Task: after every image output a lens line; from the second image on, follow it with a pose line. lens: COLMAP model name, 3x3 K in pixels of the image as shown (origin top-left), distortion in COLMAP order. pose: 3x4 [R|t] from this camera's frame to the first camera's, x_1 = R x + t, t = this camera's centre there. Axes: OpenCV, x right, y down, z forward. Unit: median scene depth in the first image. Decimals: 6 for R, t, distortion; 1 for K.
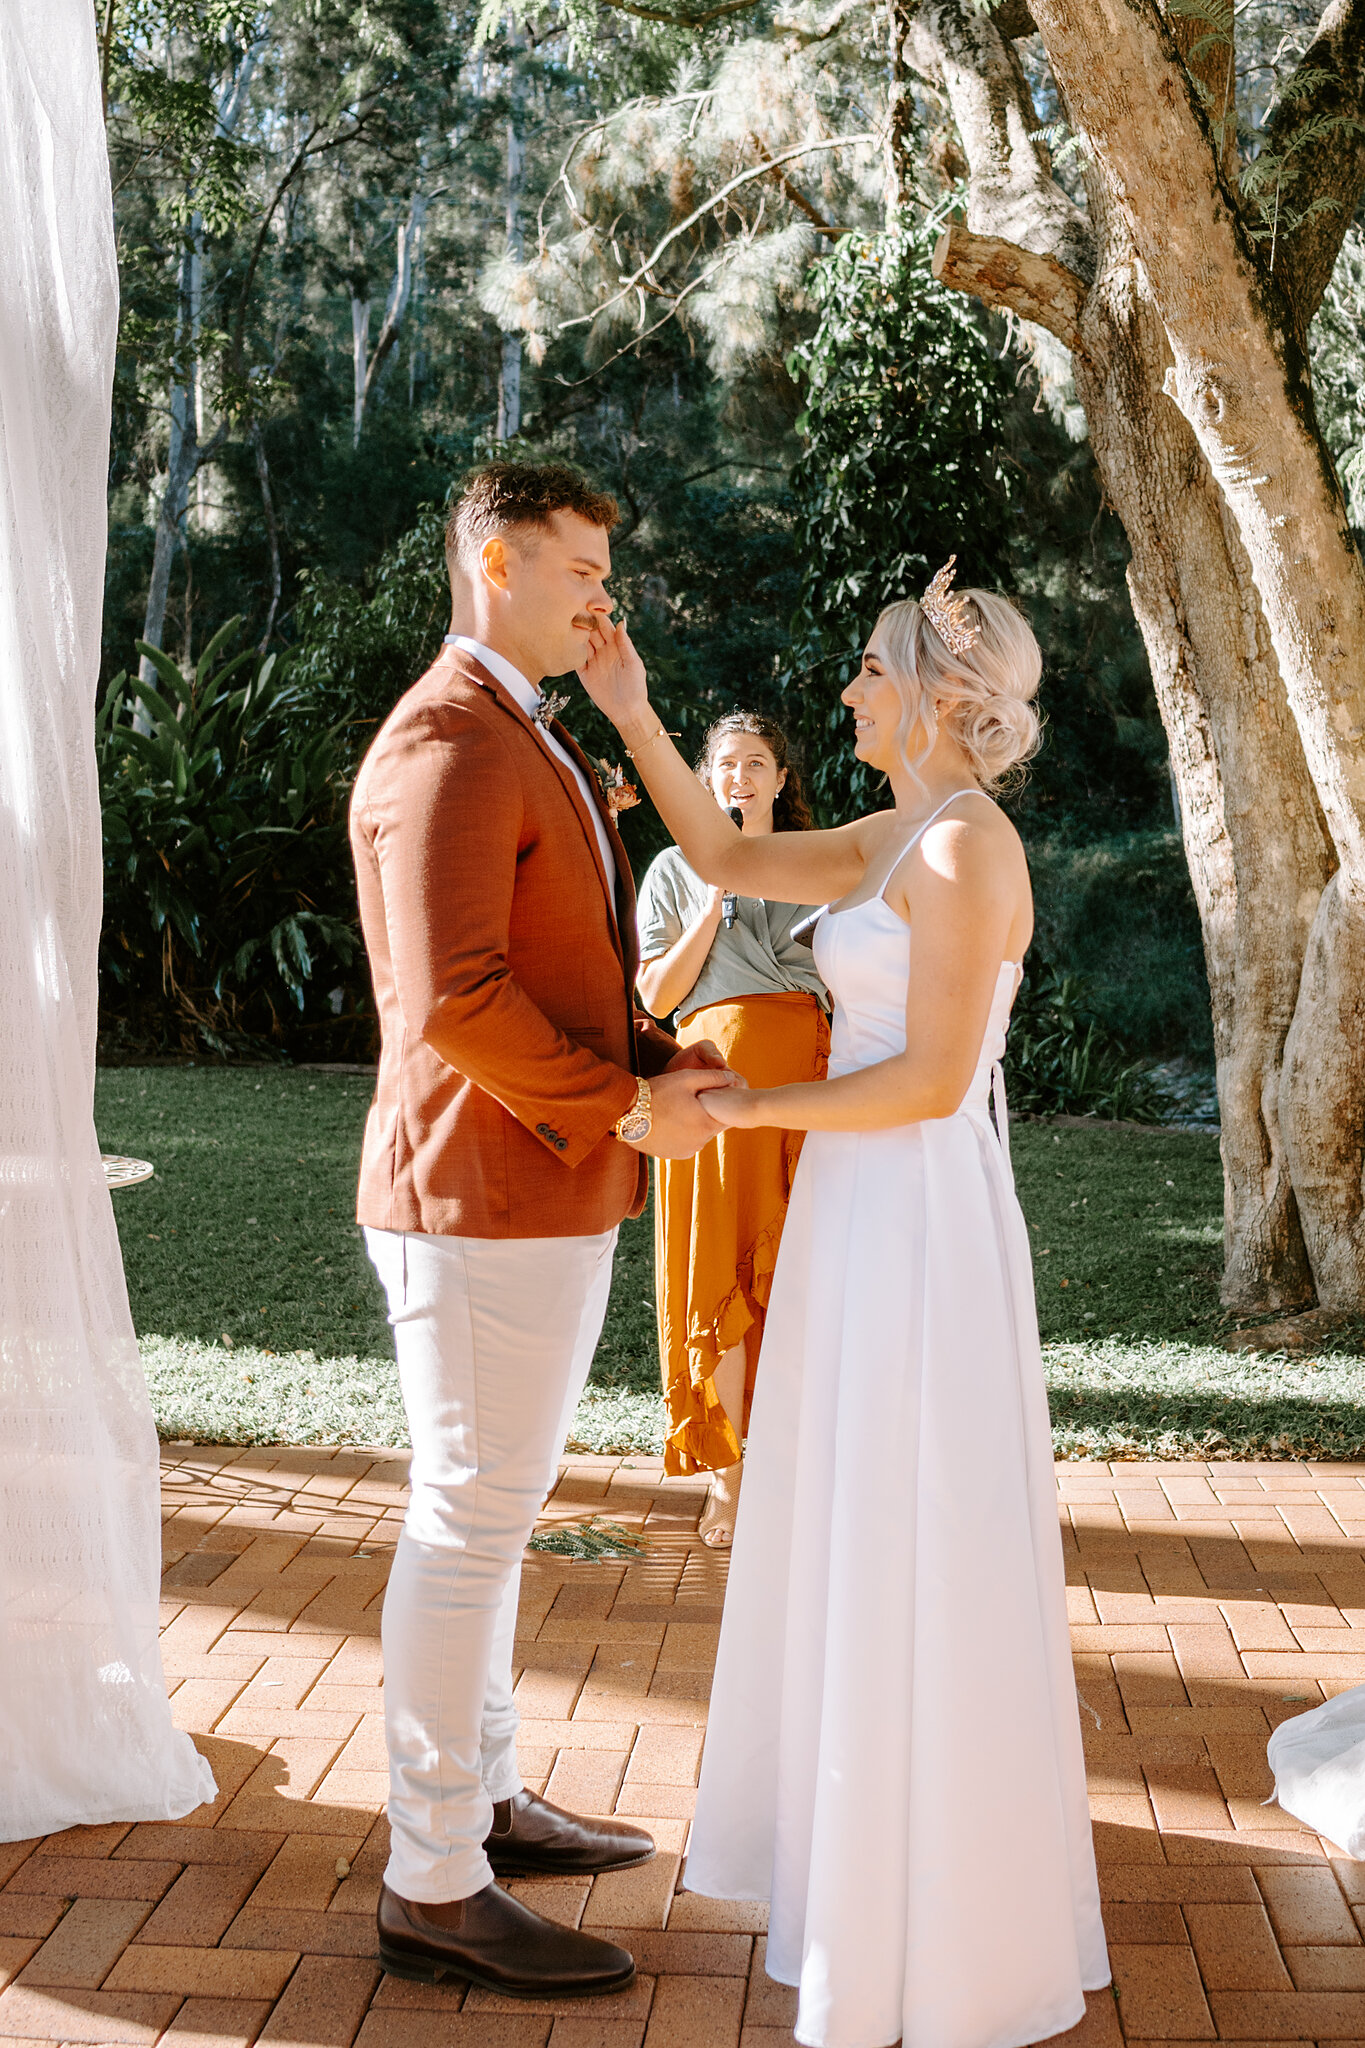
lens RADIAL K [[2016.7, 0, 784.3], [0, 2016.7, 838.9], [0, 0, 1]] dist [-0.094474, 0.019828]
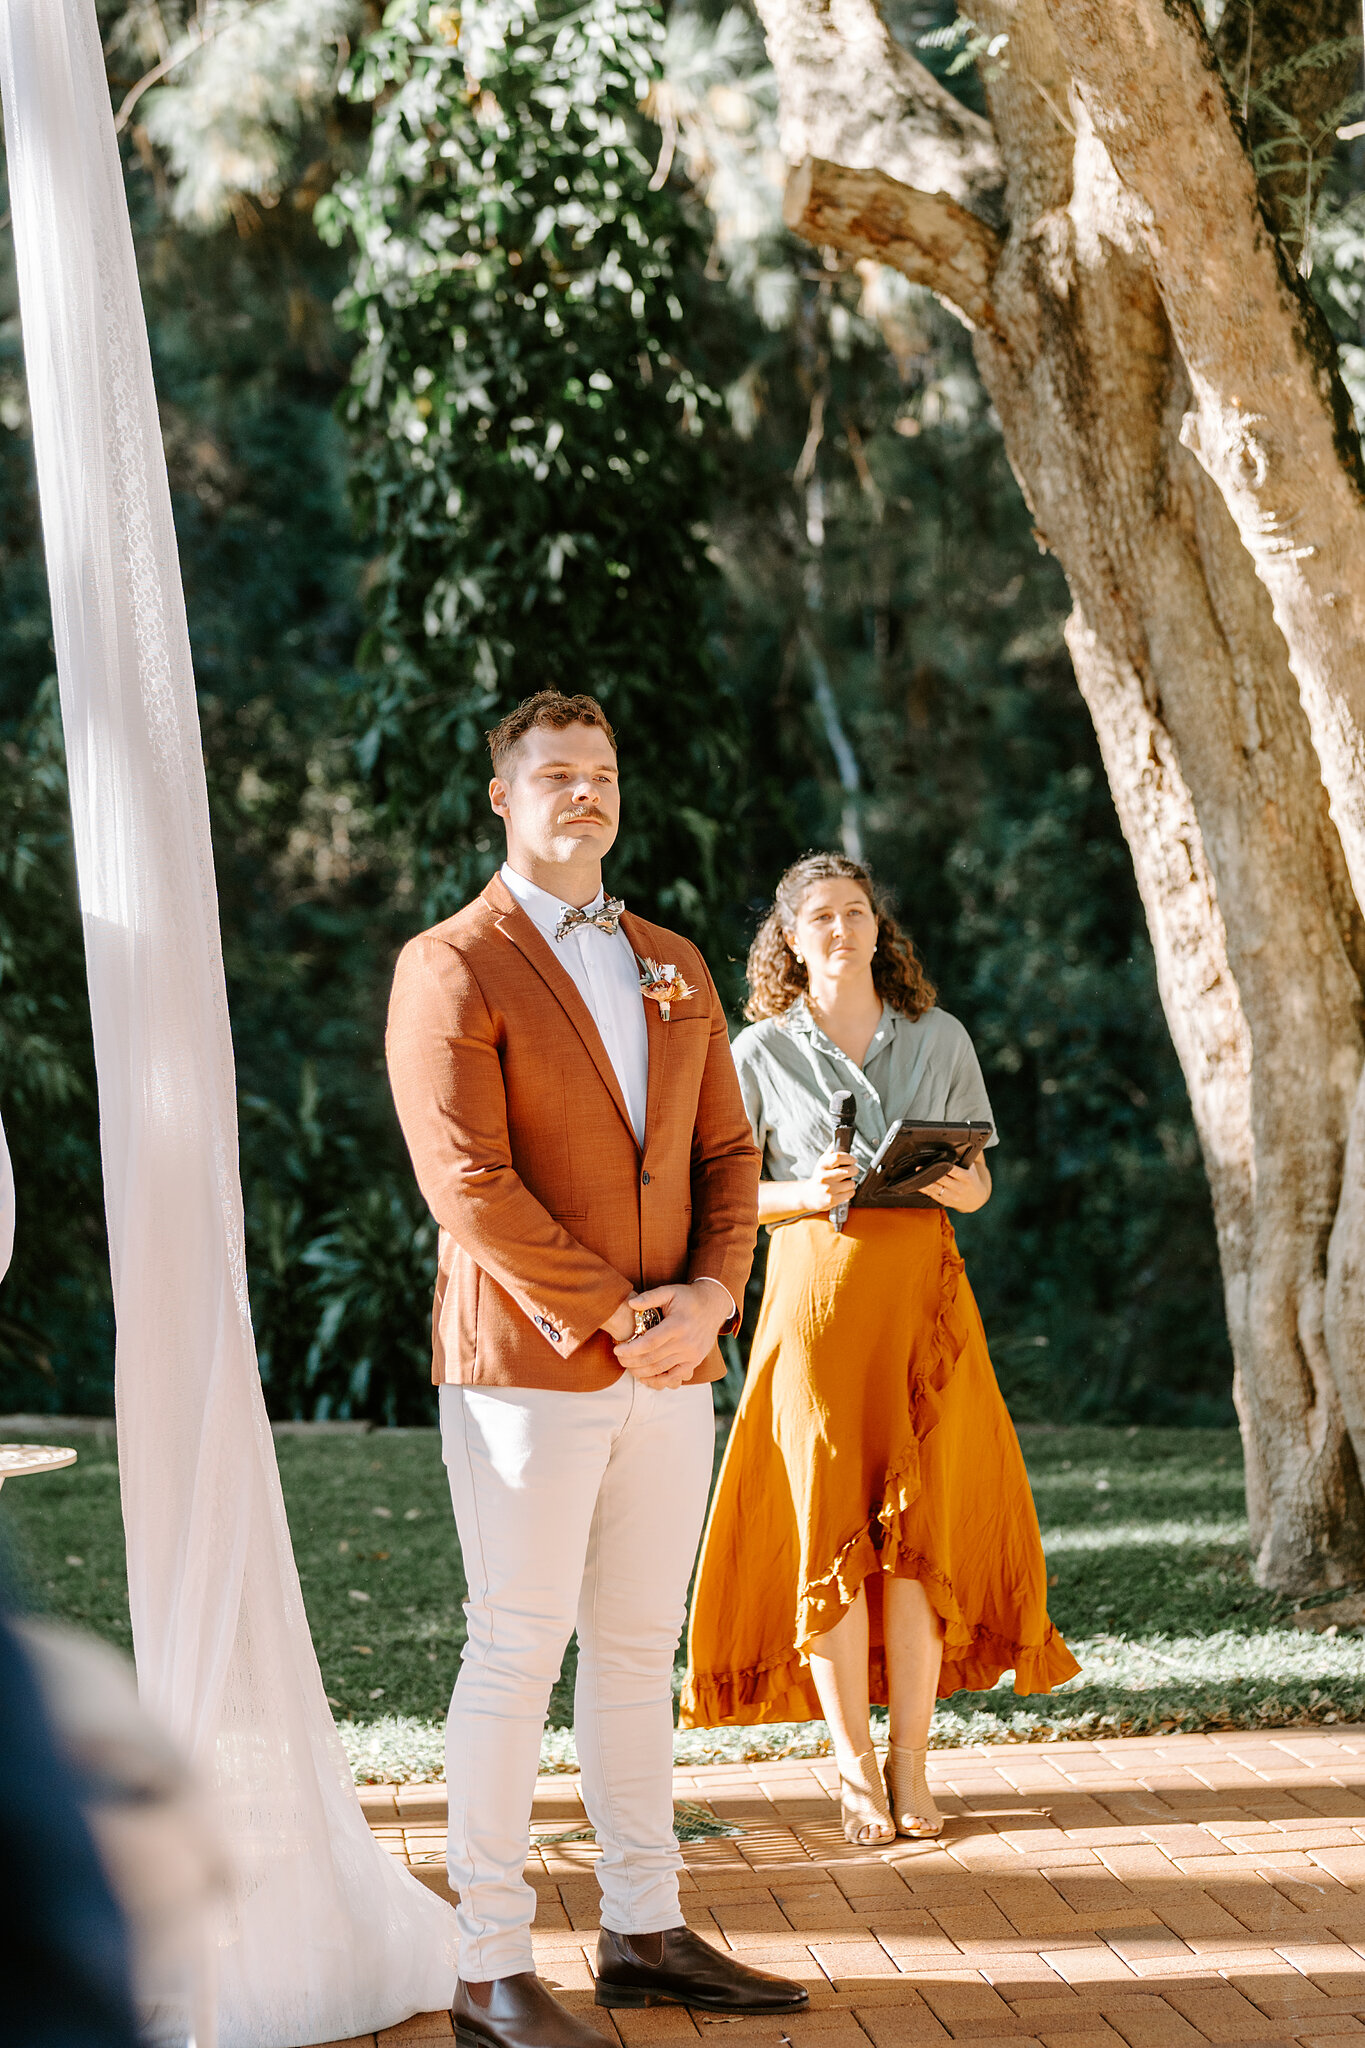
lens RADIAL K [[4103.8, 0, 682.5], [0, 4103.8, 1024.0], [0, 0, 1]] dist [0.001946, 0.422705]
pose [[0.984574, -0.047389, 0.168427, -0.241667], [0.045845, 0.998863, 0.013050, -0.015017], [-0.168854, -0.005127, 0.985628, -0.488491]]
